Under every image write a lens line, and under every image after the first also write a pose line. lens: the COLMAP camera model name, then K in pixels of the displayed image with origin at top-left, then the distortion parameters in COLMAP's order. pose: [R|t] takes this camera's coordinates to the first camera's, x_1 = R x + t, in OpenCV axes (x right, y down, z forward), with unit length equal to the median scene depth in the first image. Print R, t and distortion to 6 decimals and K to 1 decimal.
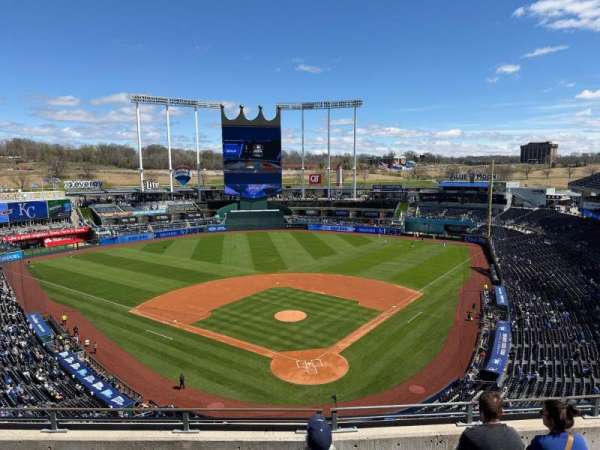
lens RADIAL K [[420.8, 0, 299.0], [0, 420.8, 226.4], [0, 0, 1]] dist [0.036423, -0.004622]
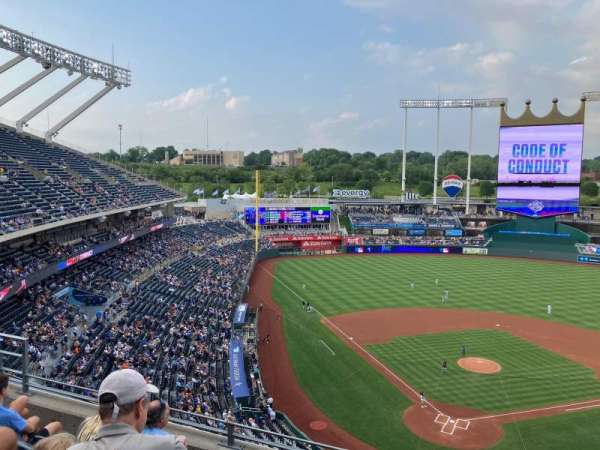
lens RADIAL K [[495.3, 0, 301.9], [0, 495.3, 221.3], [0, 0, 1]] dist [0.040126, -0.065263]
pose [[0.778360, 0.068931, -0.624023, 0.146244], [-0.099714, 0.994911, -0.014476, -0.004413], [0.619849, 0.073491, 0.781272, 0.025591]]
